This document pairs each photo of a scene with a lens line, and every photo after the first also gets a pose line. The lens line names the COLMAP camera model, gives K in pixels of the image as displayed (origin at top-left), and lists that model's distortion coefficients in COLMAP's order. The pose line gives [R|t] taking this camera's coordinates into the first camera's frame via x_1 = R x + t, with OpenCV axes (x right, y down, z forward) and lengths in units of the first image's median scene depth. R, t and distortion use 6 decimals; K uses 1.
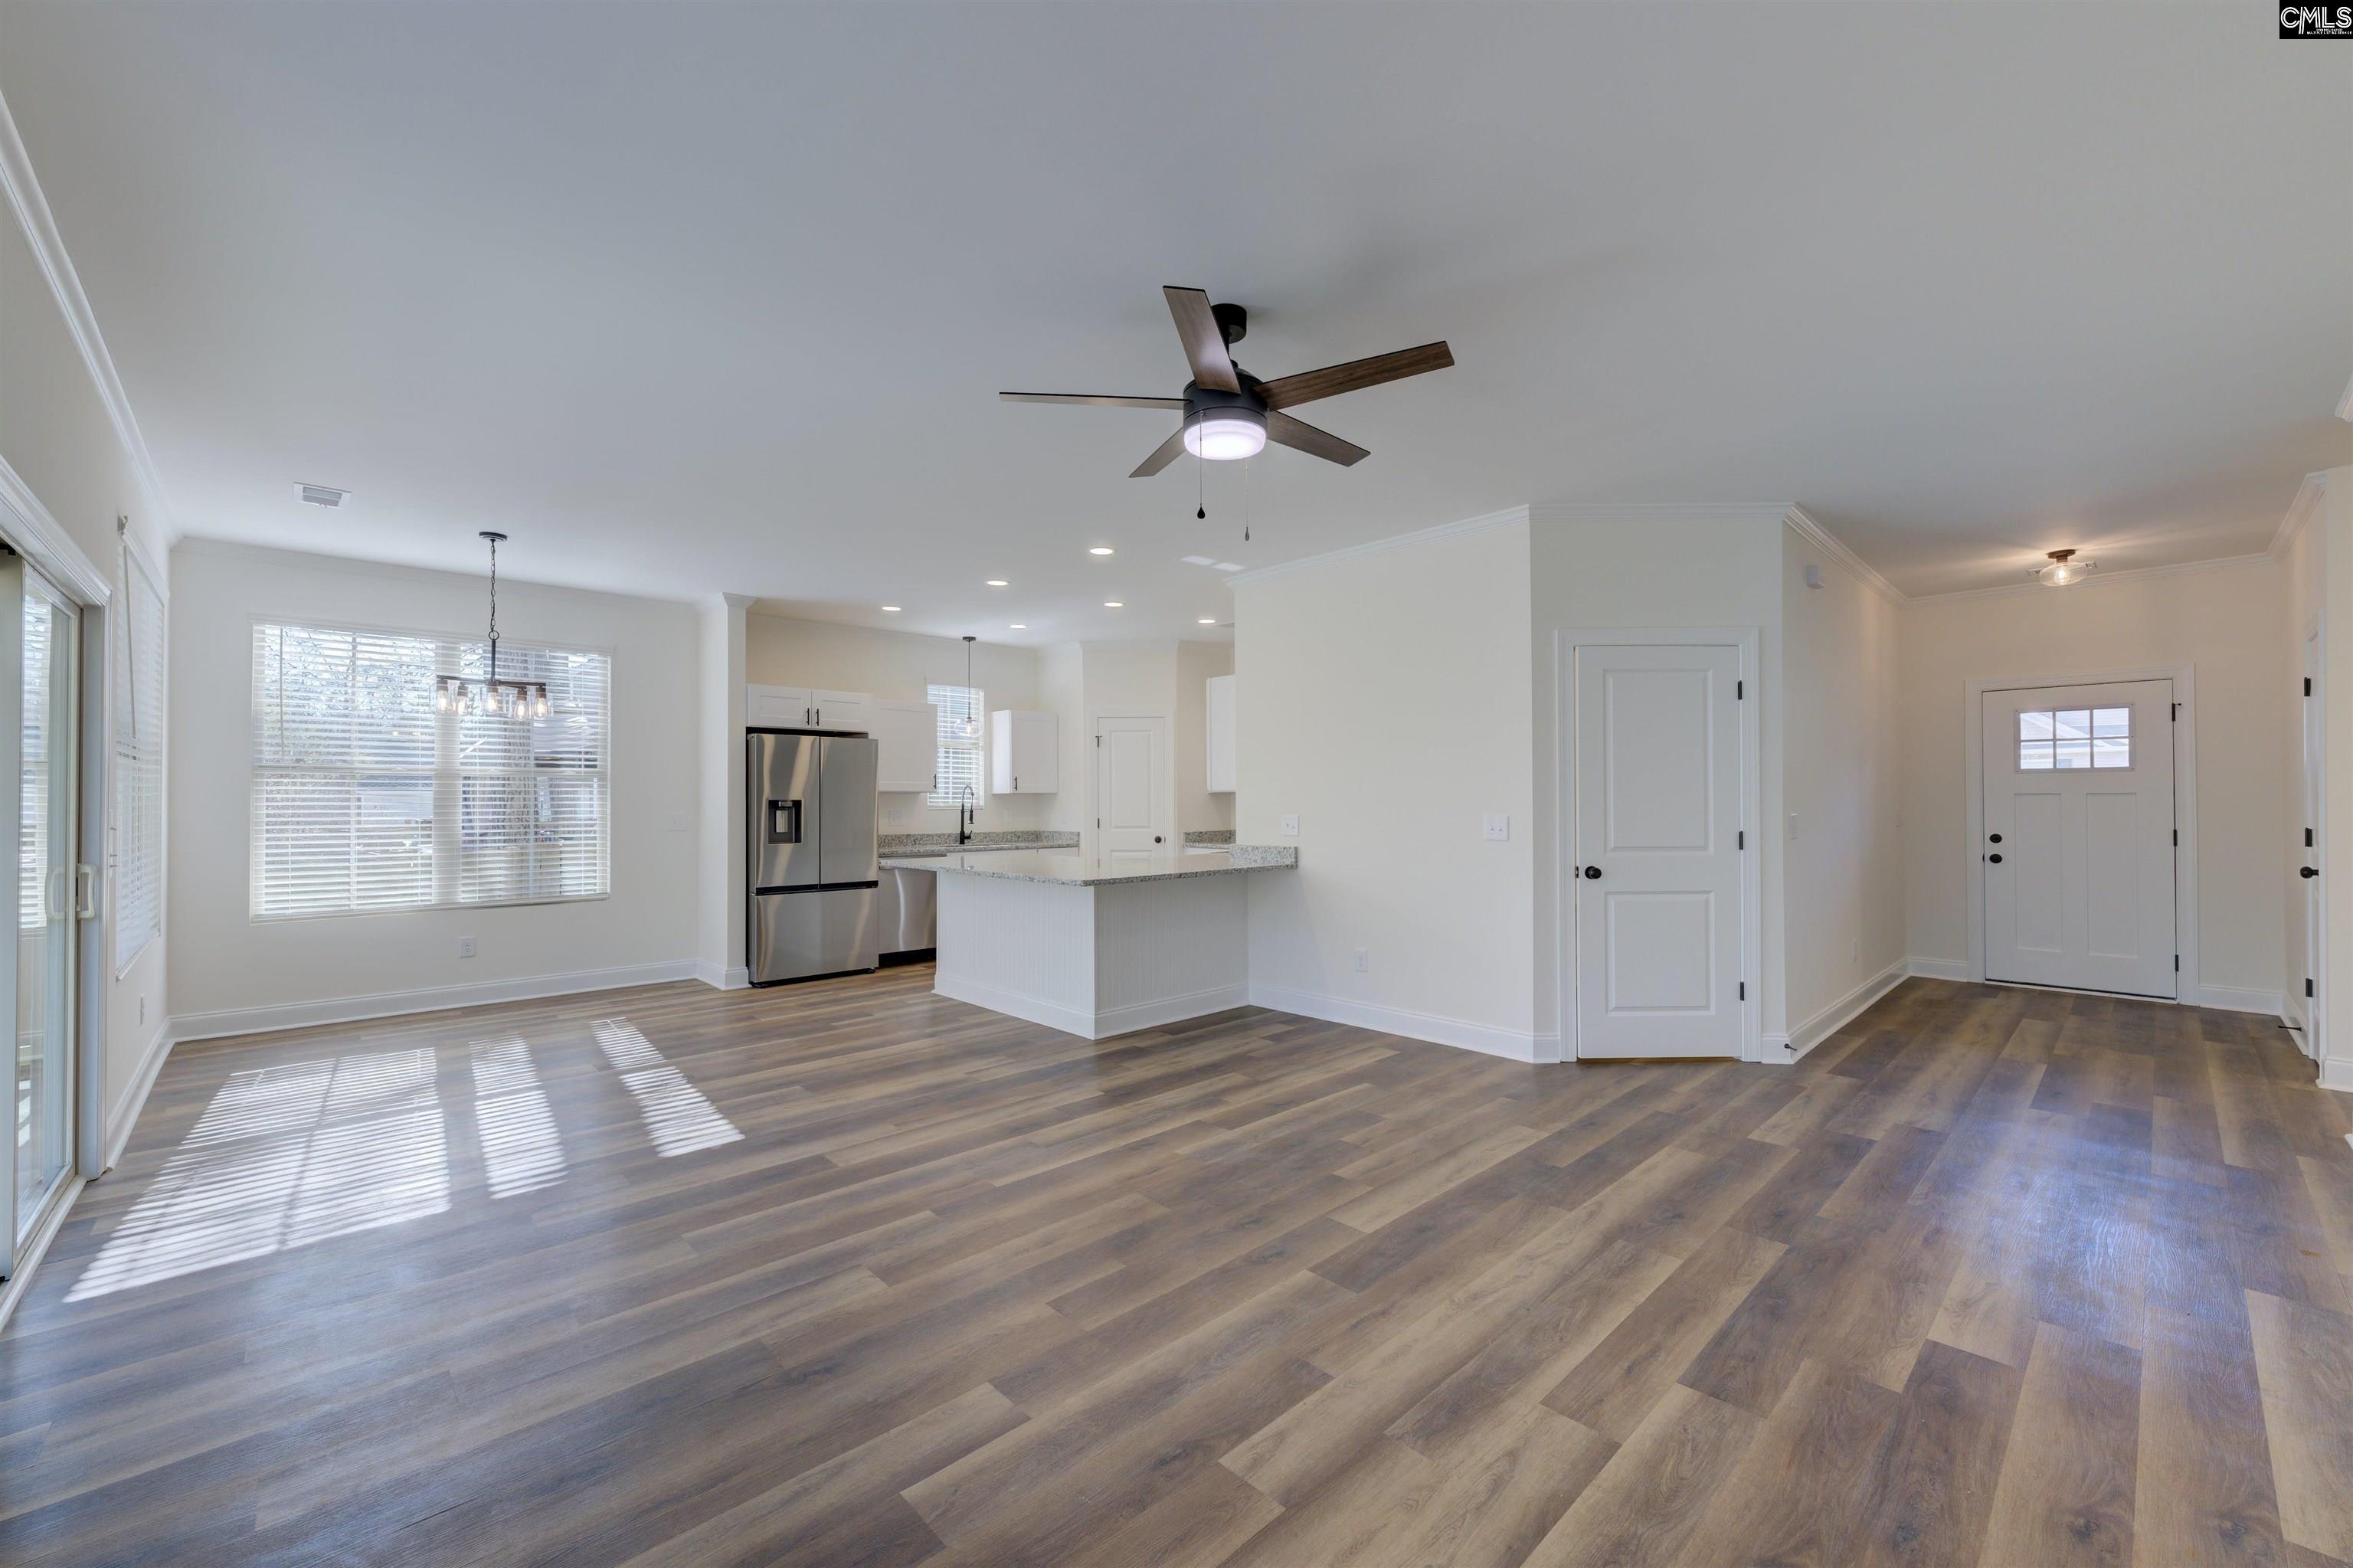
lens RADIAL K [[925.7, 0, 1165.0], [0, 925.7, 788.2], [0, 0, 1]] dist [-0.013272, 0.001399]
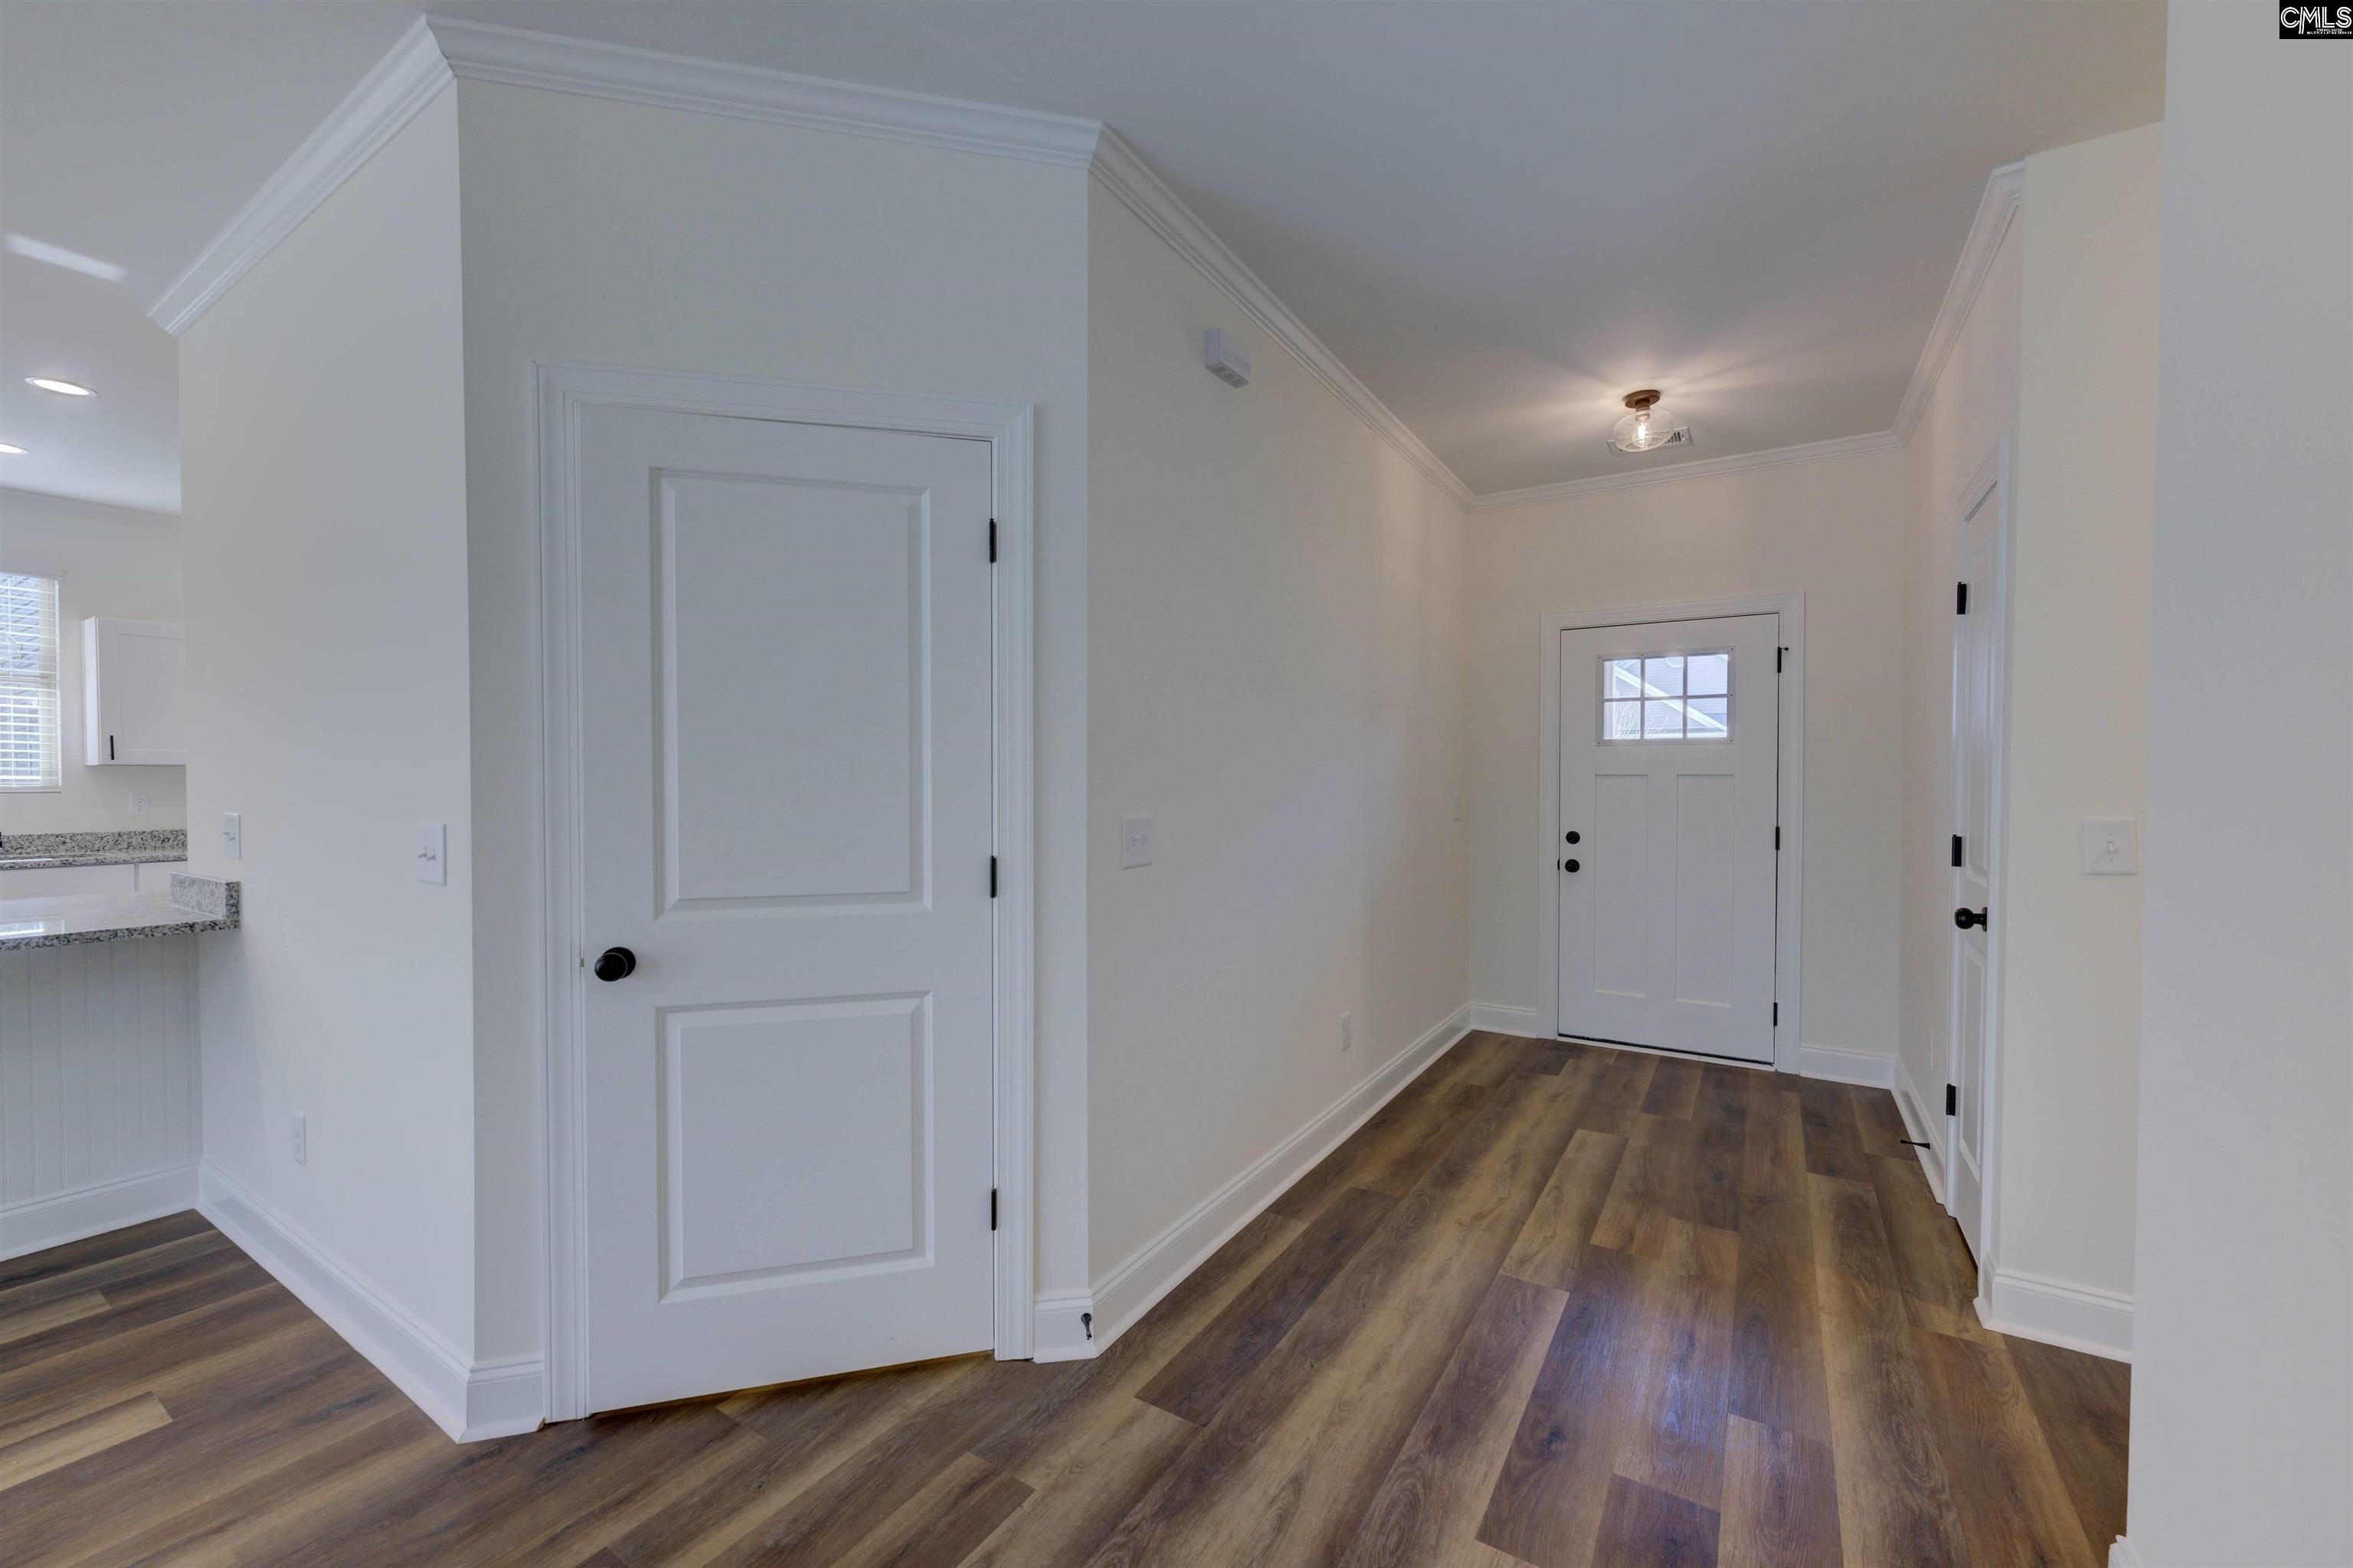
lens RADIAL K [[925.7, 0, 1183.7], [0, 925.7, 787.1], [0, 0, 1]] dist [-0.013272, 0.001399]
pose [[0.965413, 0.001078, 0.260723, 0.507556], [-0.007309, 0.999710, 0.022930, 0.001846], [-0.260622, -0.024043, 0.965141, 0.459941]]
